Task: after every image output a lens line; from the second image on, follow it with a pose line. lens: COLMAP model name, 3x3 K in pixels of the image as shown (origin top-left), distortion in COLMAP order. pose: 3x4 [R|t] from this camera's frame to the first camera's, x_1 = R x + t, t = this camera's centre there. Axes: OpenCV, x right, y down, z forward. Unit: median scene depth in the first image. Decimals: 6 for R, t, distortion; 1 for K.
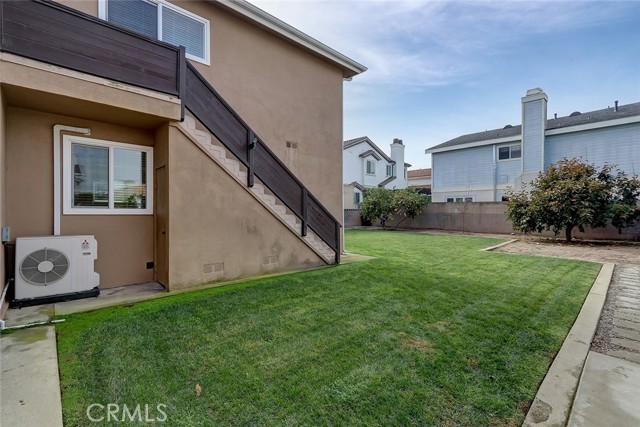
lens RADIAL K [[296.5, 0, 320.0], [0, 296.5, 214.3], [0, 0, 1]] dist [0.009285, -0.002501]
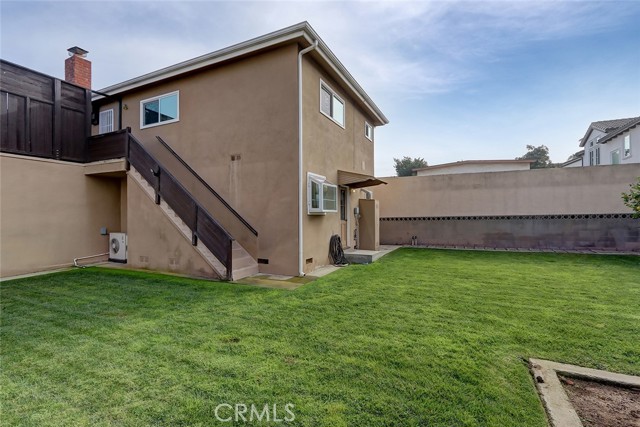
lens RADIAL K [[296.5, 0, 319.6], [0, 296.5, 213.9], [0, 0, 1]] dist [0.009285, -0.002501]
pose [[0.348326, -0.007511, -0.937344, 1.196397], [0.000306, 0.999969, -0.007899, -0.035993], [0.937374, 0.002465, 0.348317, 1.121639]]
